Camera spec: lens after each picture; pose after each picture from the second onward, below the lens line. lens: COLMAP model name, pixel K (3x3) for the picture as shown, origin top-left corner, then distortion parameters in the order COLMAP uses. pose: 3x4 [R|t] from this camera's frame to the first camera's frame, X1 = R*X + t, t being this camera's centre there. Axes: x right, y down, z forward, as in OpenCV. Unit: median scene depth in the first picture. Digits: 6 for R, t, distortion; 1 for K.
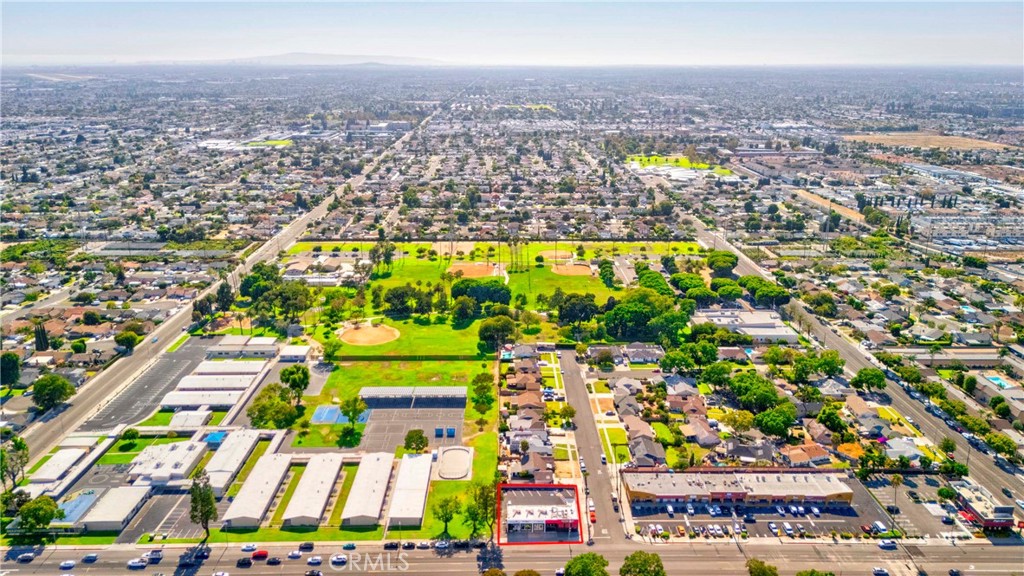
lens RADIAL K [[754.1, 0, 518.0], [0, 754.1, 291.9], [0, 0, 1]] dist [0.075352, -0.073105]
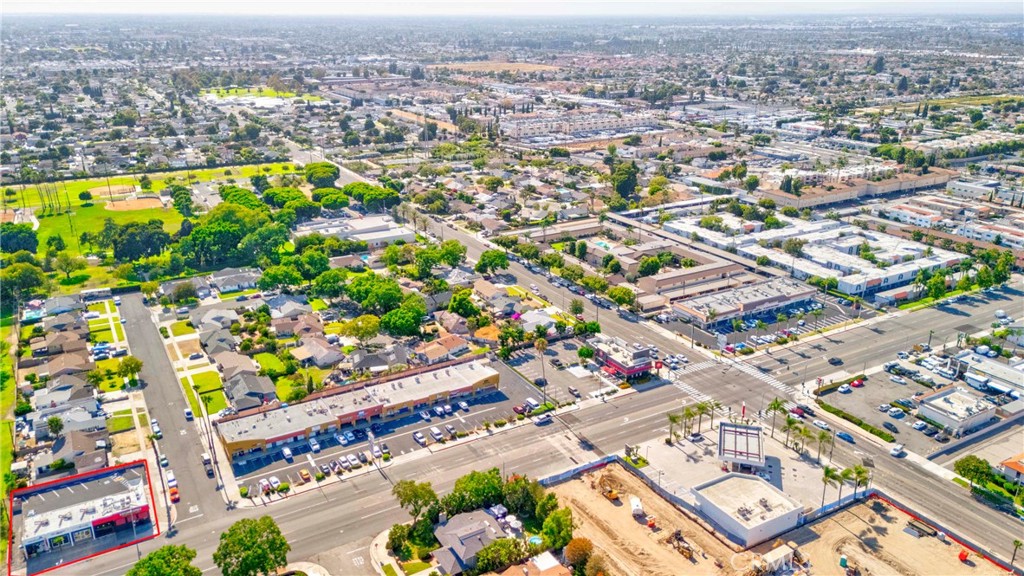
lens RADIAL K [[754.1, 0, 518.0], [0, 754.1, 291.9], [0, 0, 1]] dist [0.075352, -0.073105]
pose [[0.871047, -0.174057, 0.459326, 0.048837], [0.146631, 0.984615, 0.095044, 0.055724], [-0.468803, -0.015436, 0.883168, 0.143180]]
